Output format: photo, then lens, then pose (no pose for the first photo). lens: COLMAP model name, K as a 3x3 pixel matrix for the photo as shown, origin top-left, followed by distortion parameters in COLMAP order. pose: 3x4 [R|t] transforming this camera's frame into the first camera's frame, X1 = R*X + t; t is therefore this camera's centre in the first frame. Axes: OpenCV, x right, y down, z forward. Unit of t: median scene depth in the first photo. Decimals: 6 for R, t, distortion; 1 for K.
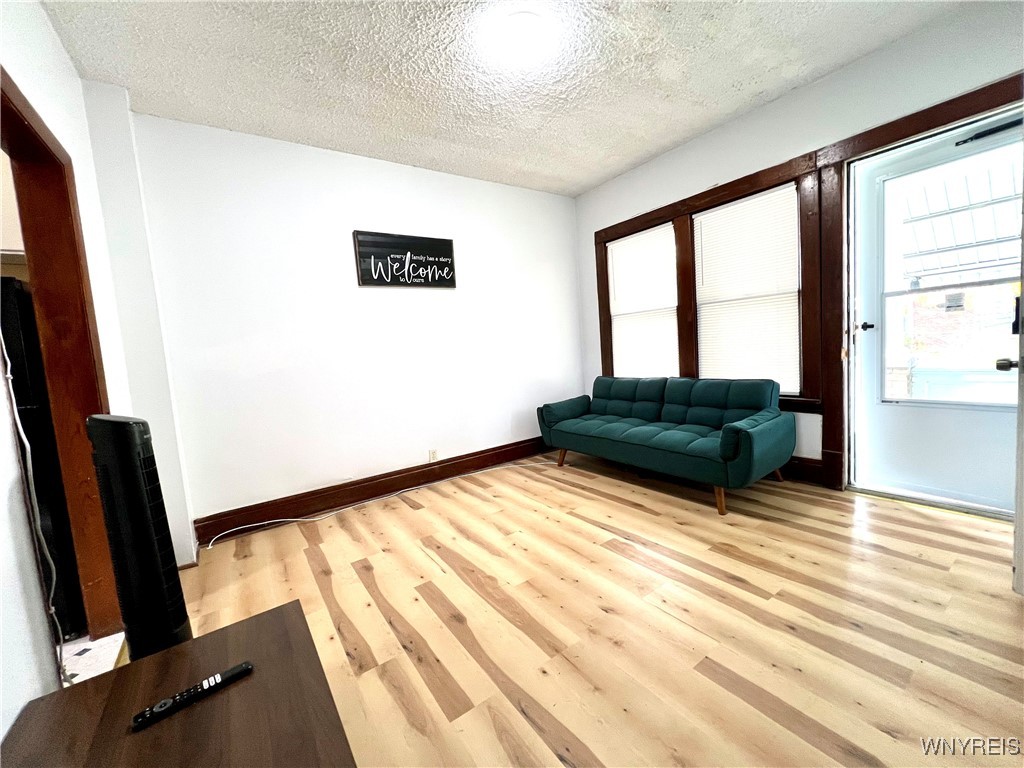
lens RADIAL K [[405.7, 0, 512.0], [0, 405.7, 384.0], [0, 0, 1]] dist [-0.001030, -0.000115]
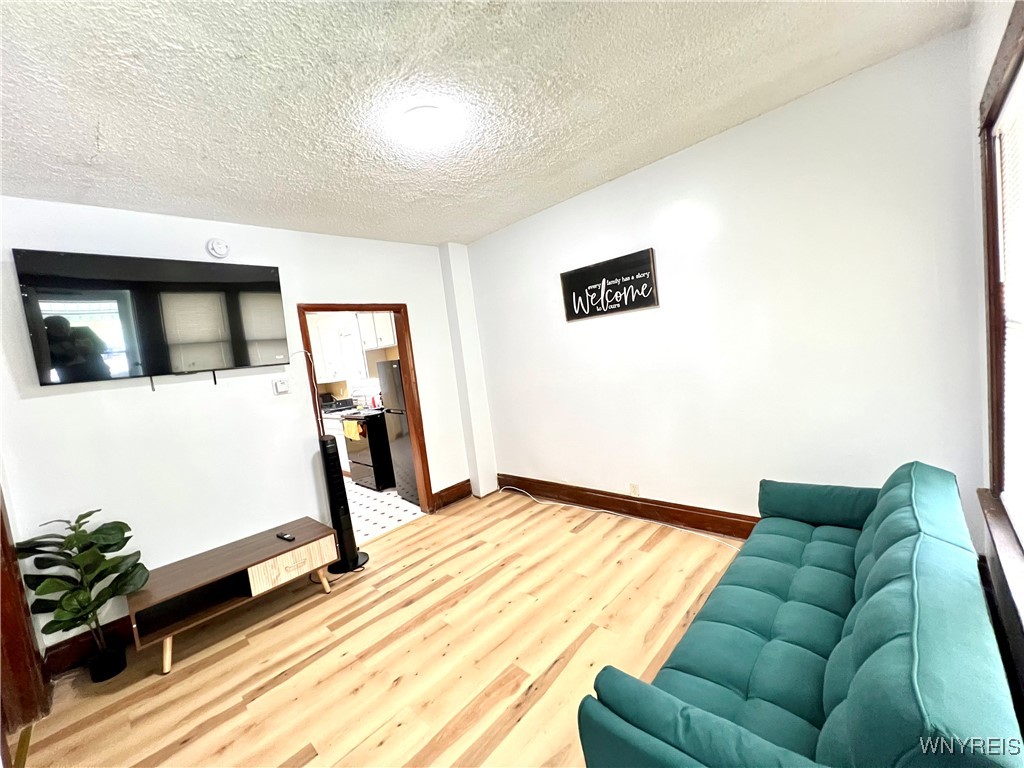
lens RADIAL K [[405.7, 0, 512.0], [0, 405.7, 384.0], [0, 0, 1]] dist [-0.001030, -0.000115]
pose [[0.199647, 0.131111, -0.971057, 0.686266], [0.028461, 0.989814, 0.139495, -0.224270], [0.979454, -0.055487, 0.193882, 0.600670]]
